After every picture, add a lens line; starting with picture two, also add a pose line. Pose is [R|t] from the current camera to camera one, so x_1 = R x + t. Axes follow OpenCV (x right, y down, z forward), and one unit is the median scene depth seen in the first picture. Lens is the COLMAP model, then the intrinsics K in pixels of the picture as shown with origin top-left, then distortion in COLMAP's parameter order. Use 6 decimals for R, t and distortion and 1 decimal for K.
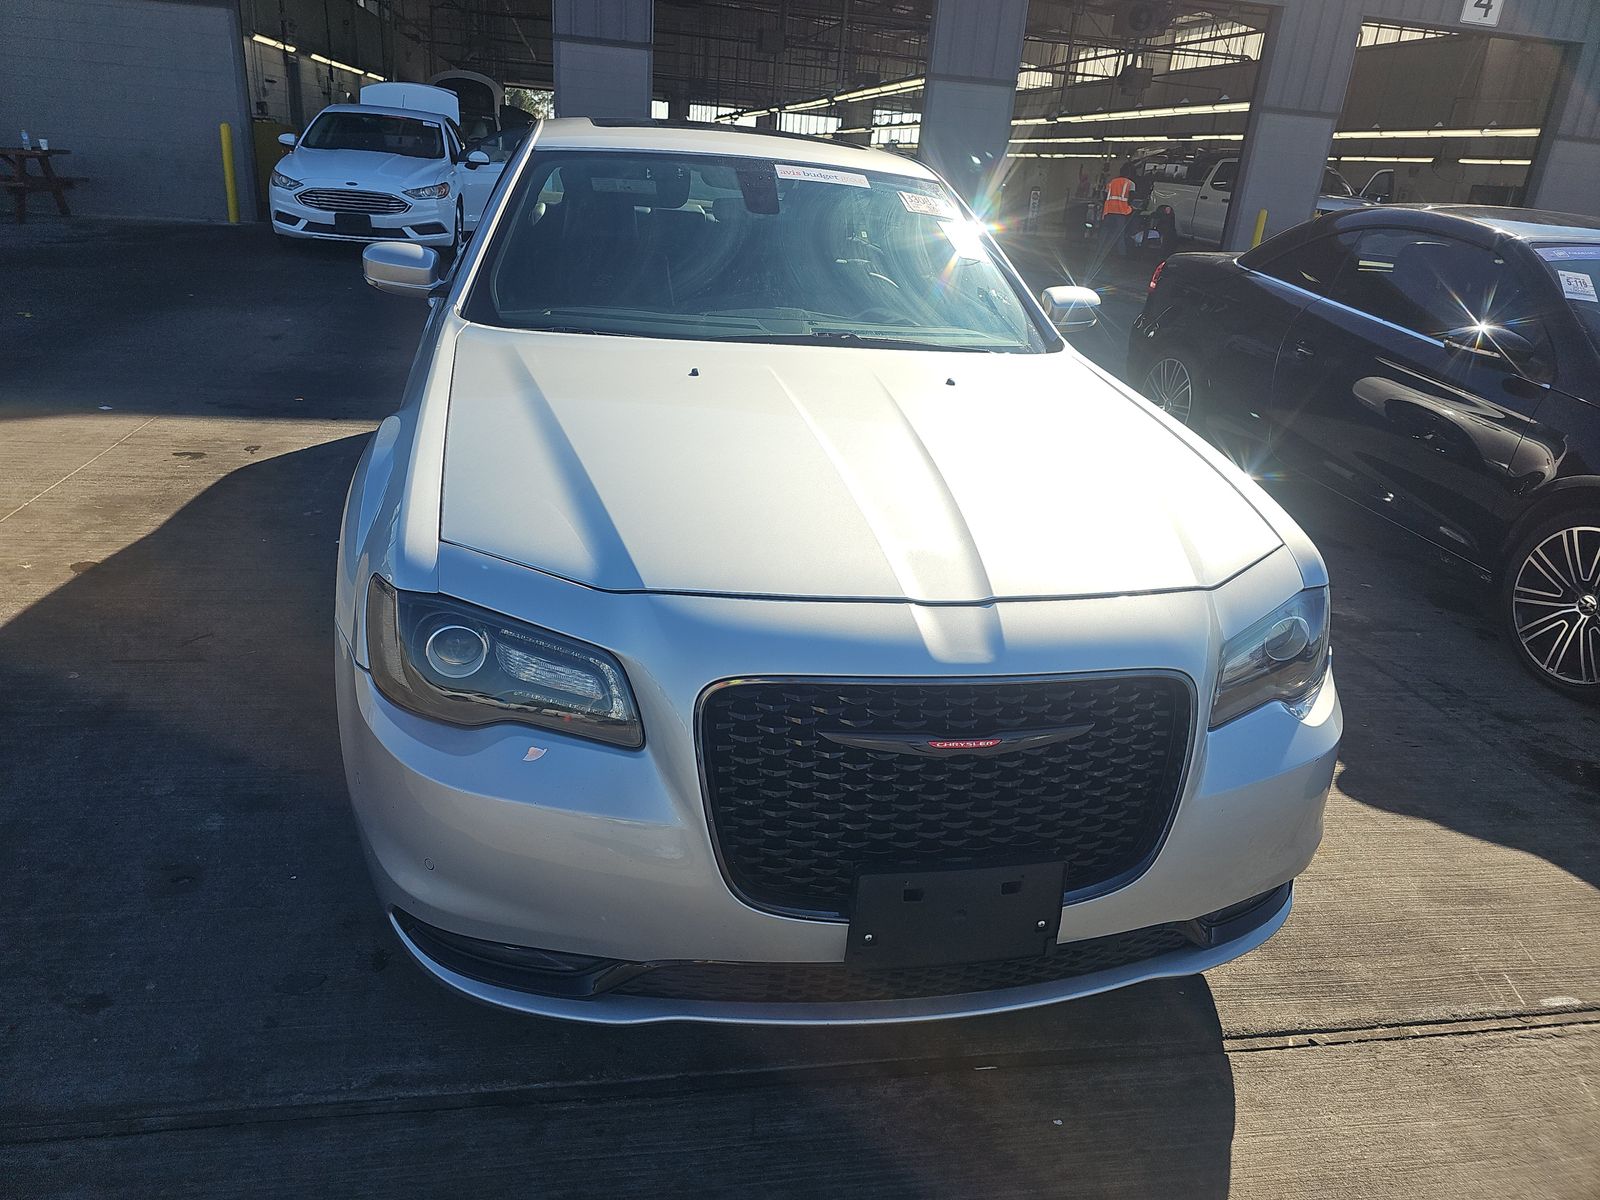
lens RADIAL K [[1072.6, 0, 794.8], [0, 1072.6, 559.1], [0, 0, 1]] dist [0.053431, -0.049817]
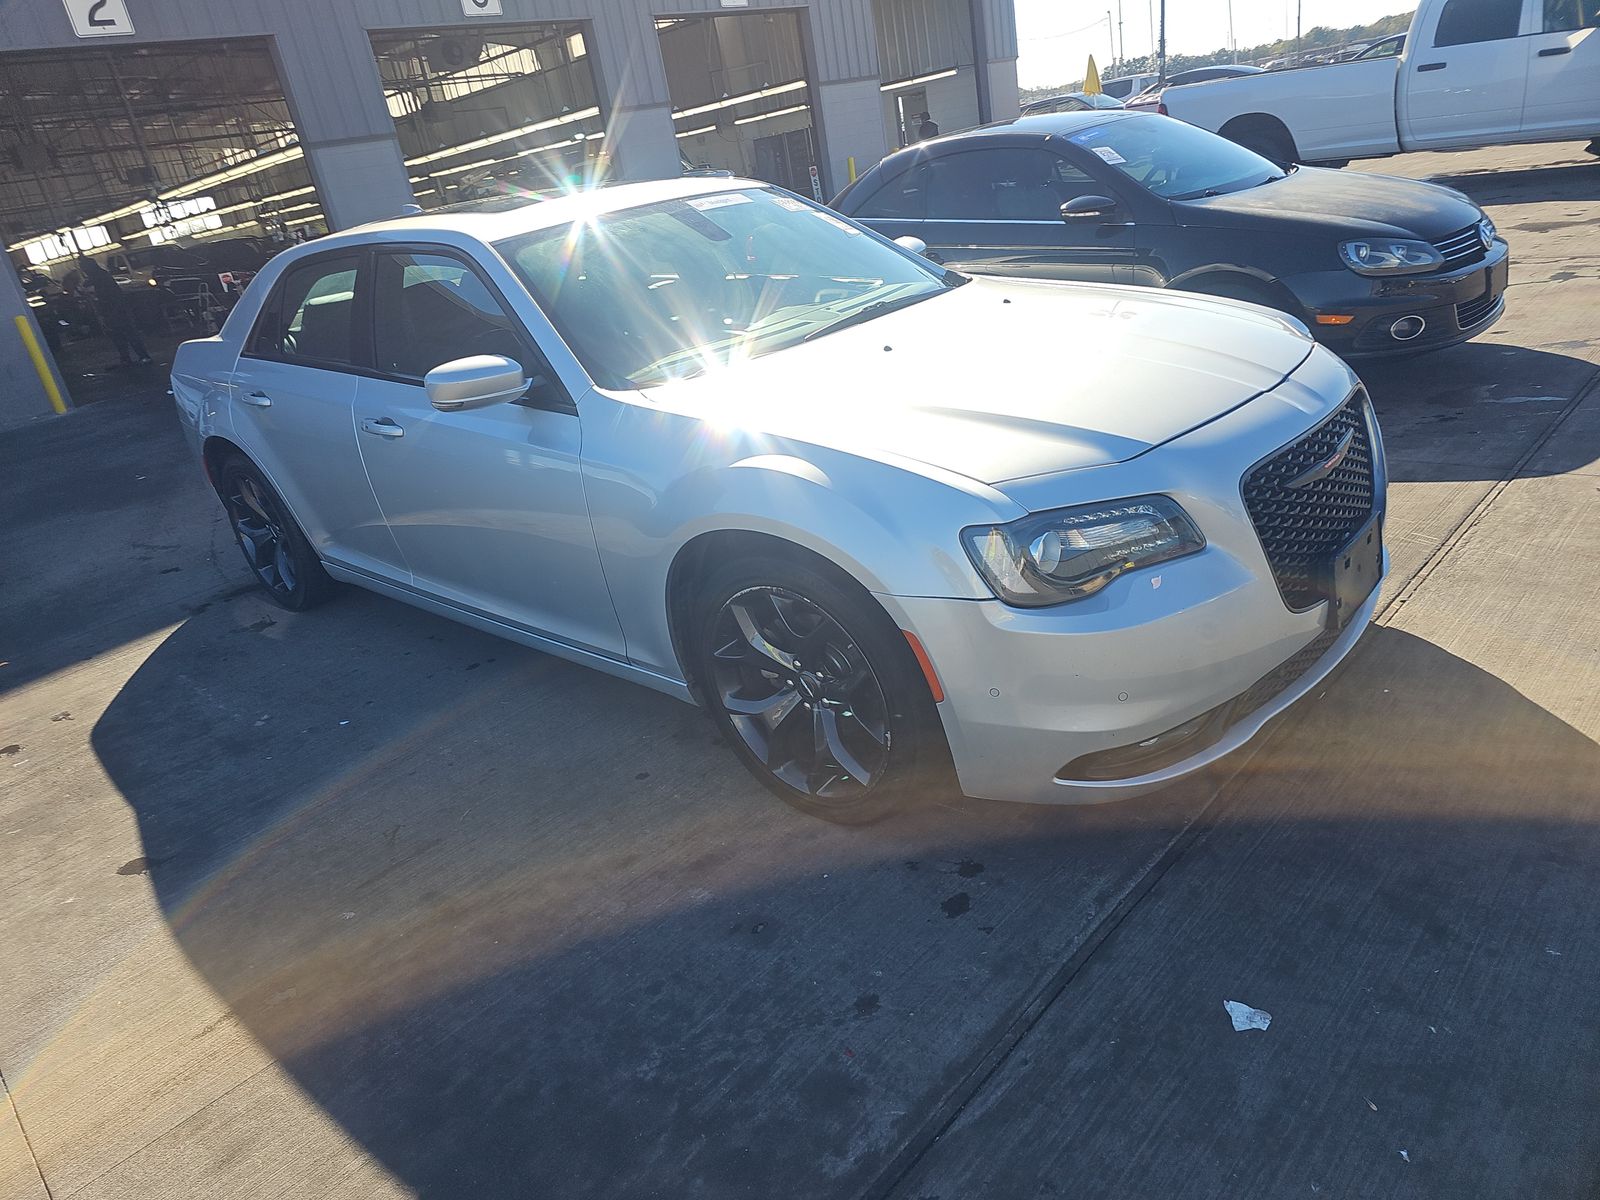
lens RADIAL K [[1072.6, 0, 794.8], [0, 1072.6, 559.1], [0, 0, 1]] dist [0.053431, -0.049817]
pose [[0.784062, -0.403607, 0.471539, -0.478310], [0.414839, 0.905862, 0.085576, -0.059170], [-0.461688, 0.128516, 0.877683, 0.003968]]
